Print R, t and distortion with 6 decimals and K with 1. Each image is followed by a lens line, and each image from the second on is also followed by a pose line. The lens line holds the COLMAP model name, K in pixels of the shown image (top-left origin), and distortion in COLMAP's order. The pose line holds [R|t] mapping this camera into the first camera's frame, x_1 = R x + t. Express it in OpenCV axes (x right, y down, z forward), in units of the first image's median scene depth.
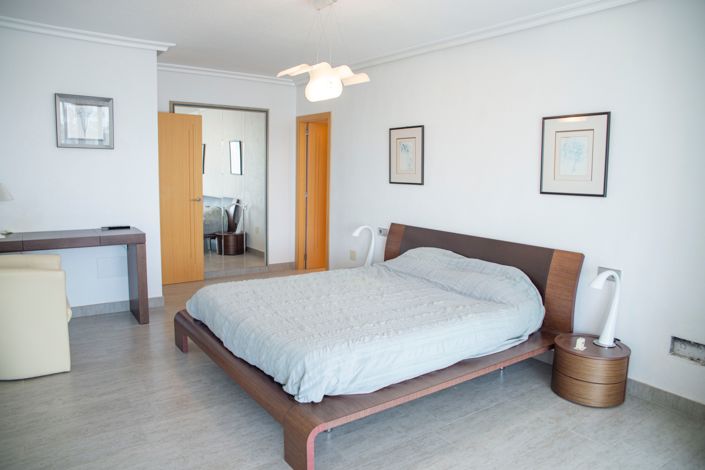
lens RADIAL K [[492.1, 0, 352.5], [0, 492.1, 235.0], [0, 0, 1]] dist [-0.138518, 0.115559]
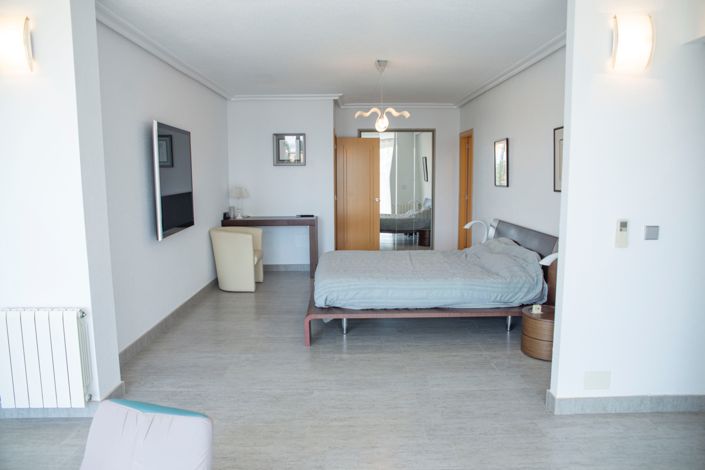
lens RADIAL K [[492.1, 0, 352.5], [0, 492.1, 235.0], [0, 0, 1]] dist [-0.138518, 0.115559]
pose [[0.820208, 0.041326, -0.570571, 0.552441], [-0.049772, 0.998760, 0.000792, 0.038968], [0.569897, 0.027748, 0.821248, -0.227014]]
